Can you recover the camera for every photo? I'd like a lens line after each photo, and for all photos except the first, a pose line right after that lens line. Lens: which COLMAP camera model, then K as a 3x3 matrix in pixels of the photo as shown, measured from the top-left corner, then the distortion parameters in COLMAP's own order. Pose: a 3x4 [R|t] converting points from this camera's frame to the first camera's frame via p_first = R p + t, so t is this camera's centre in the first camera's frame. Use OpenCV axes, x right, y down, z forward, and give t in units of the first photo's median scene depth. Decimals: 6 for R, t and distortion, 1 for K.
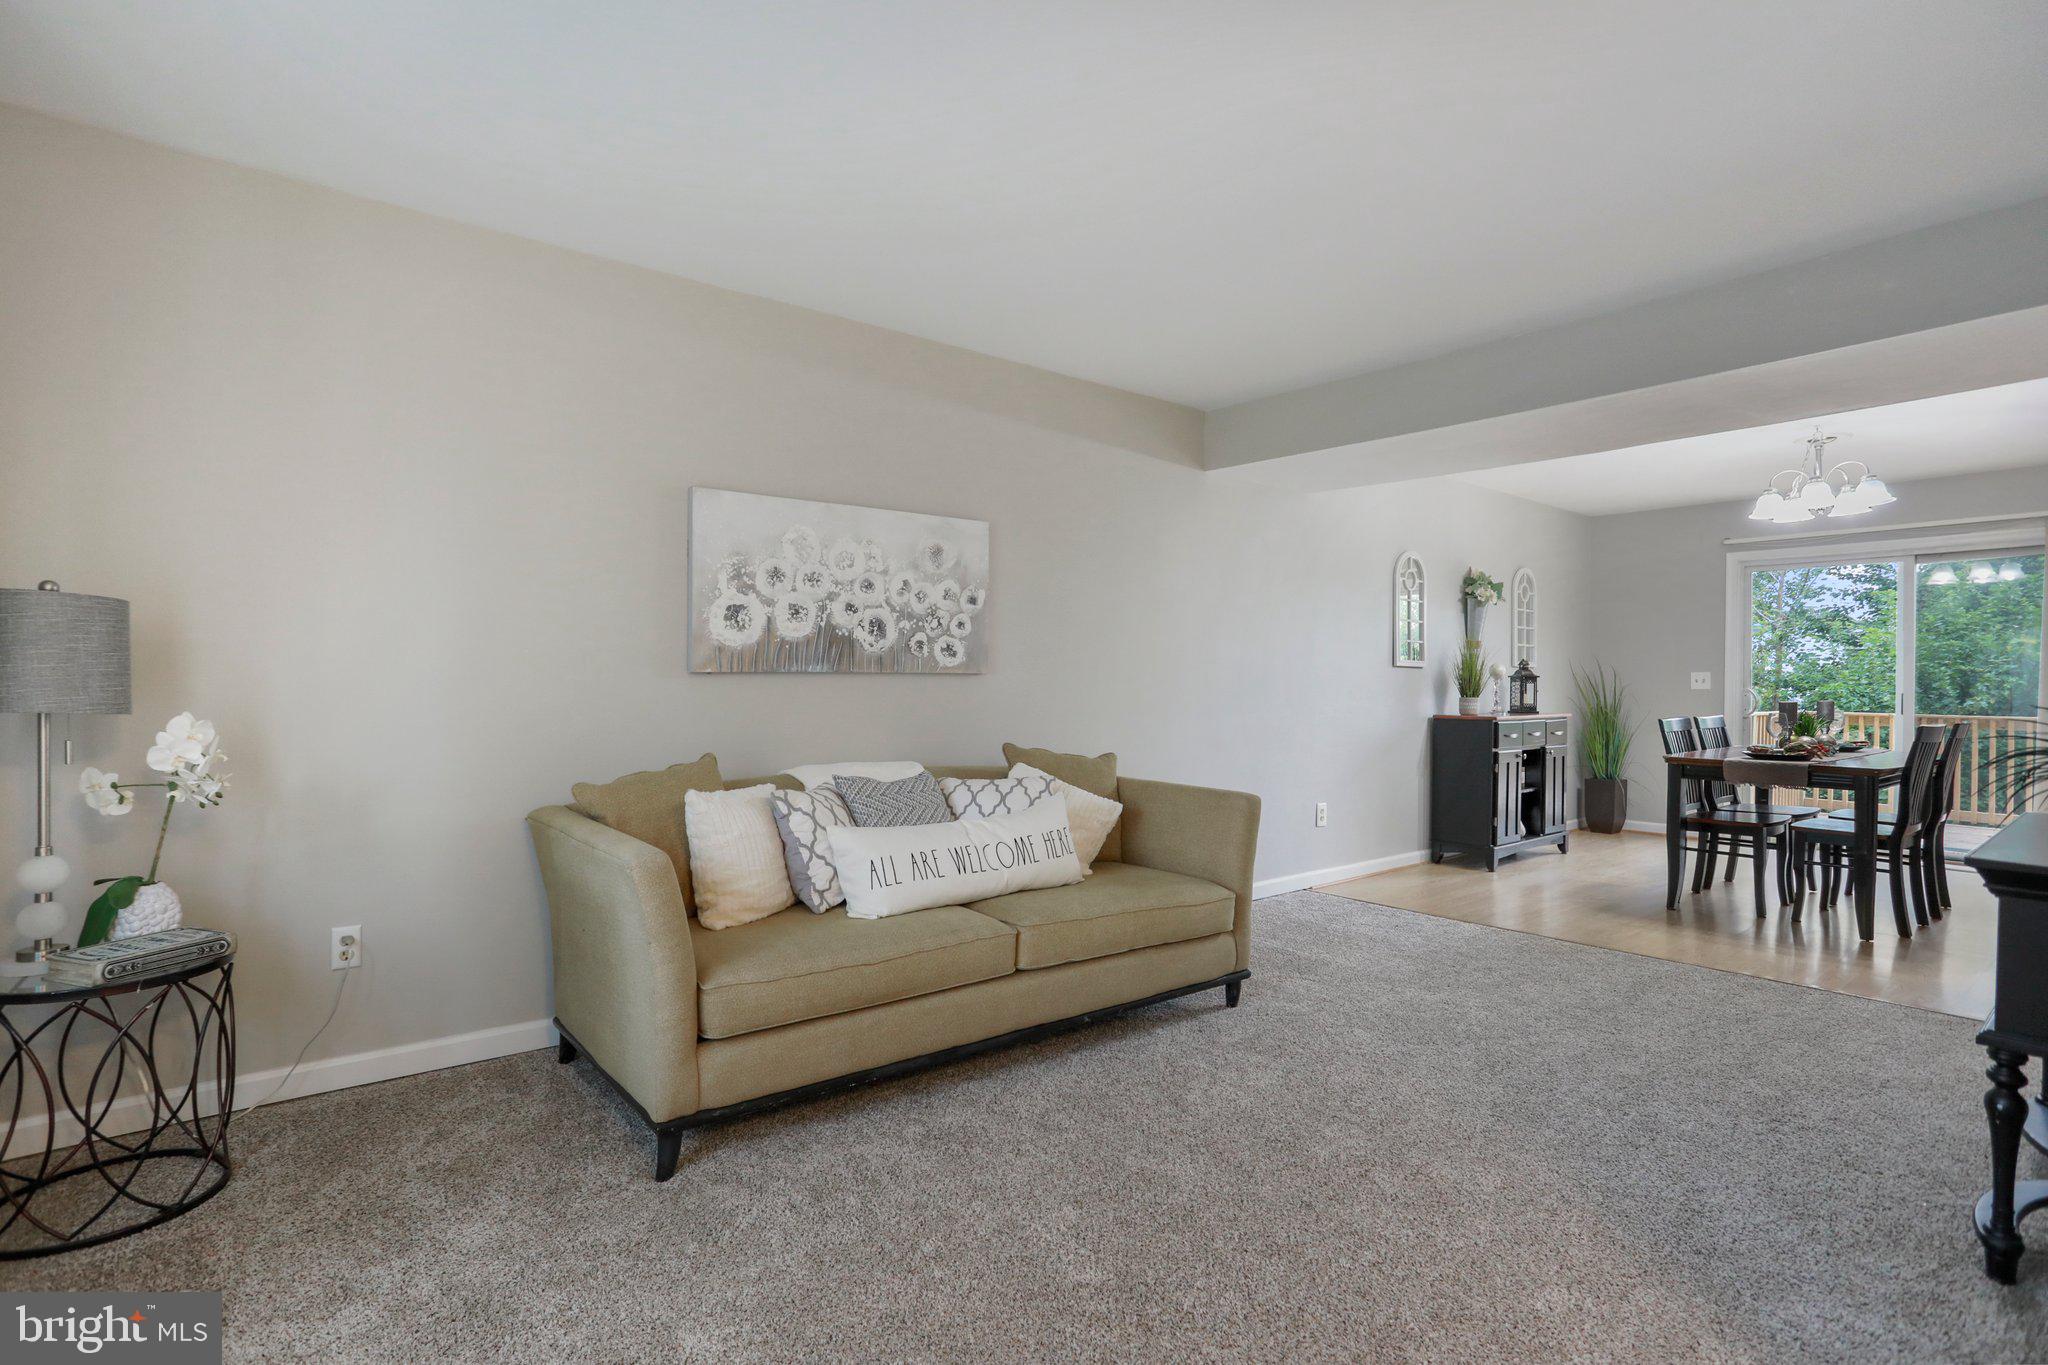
lens RADIAL K [[1002.6, 0, 1024.0], [0, 1002.6, 682.5], [0, 0, 1]] dist [-0.052456, 0.028857]
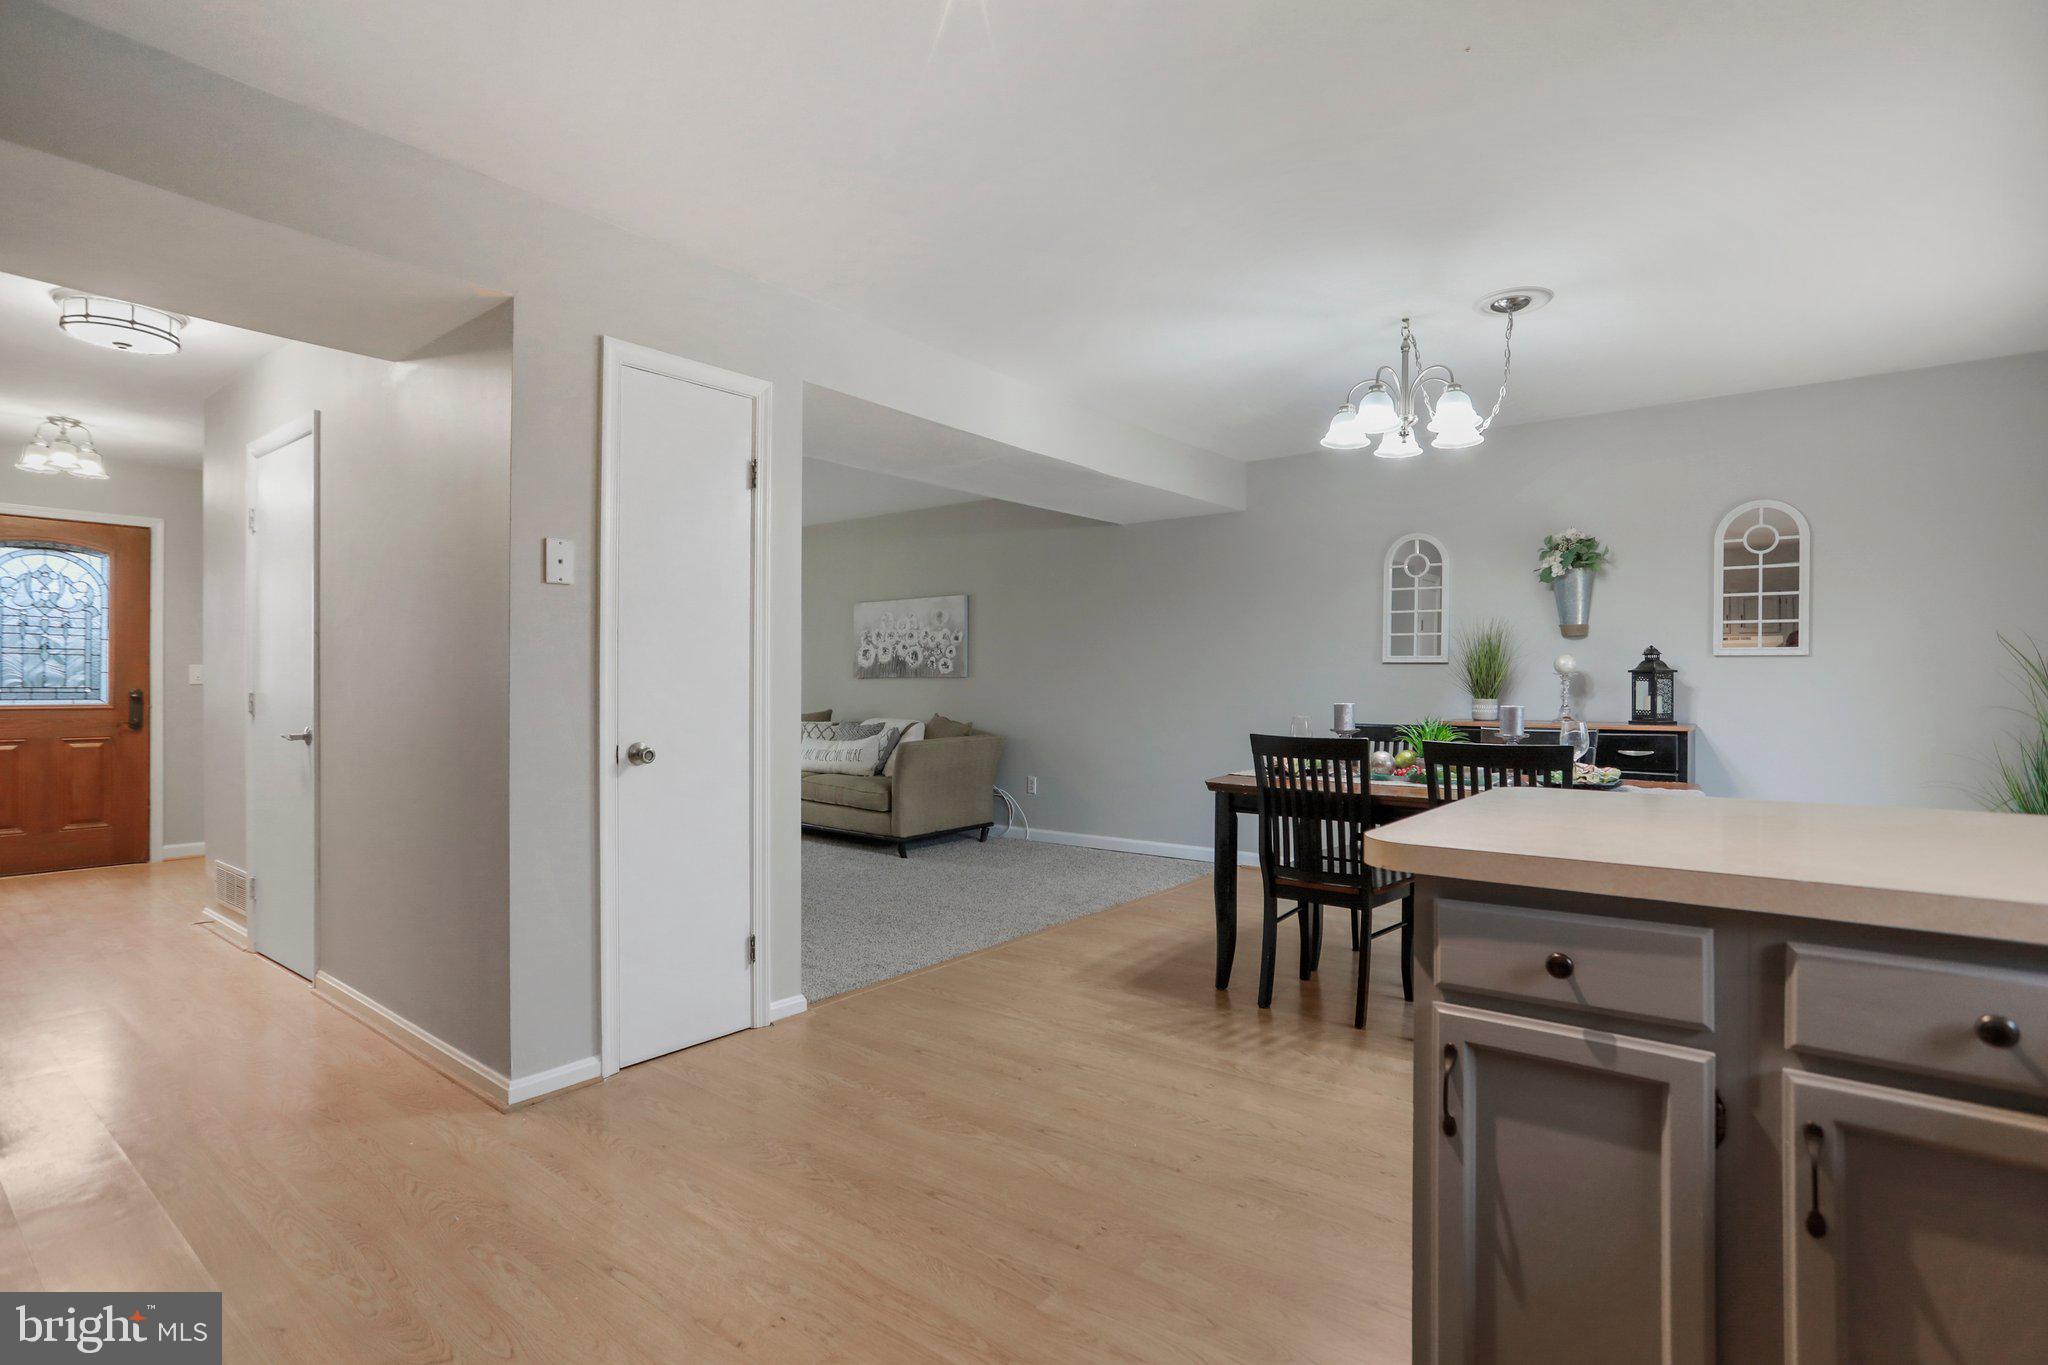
lens RADIAL K [[1002.6, 0, 1024.0], [0, 1002.6, 682.5], [0, 0, 1]] dist [-0.052456, 0.028857]
pose [[0.219225, -0.004425, -0.975664, 1.940963], [-0.002878, 0.999982, -0.005182, 0.011861], [0.975670, 0.003944, 0.219208, 0.759558]]
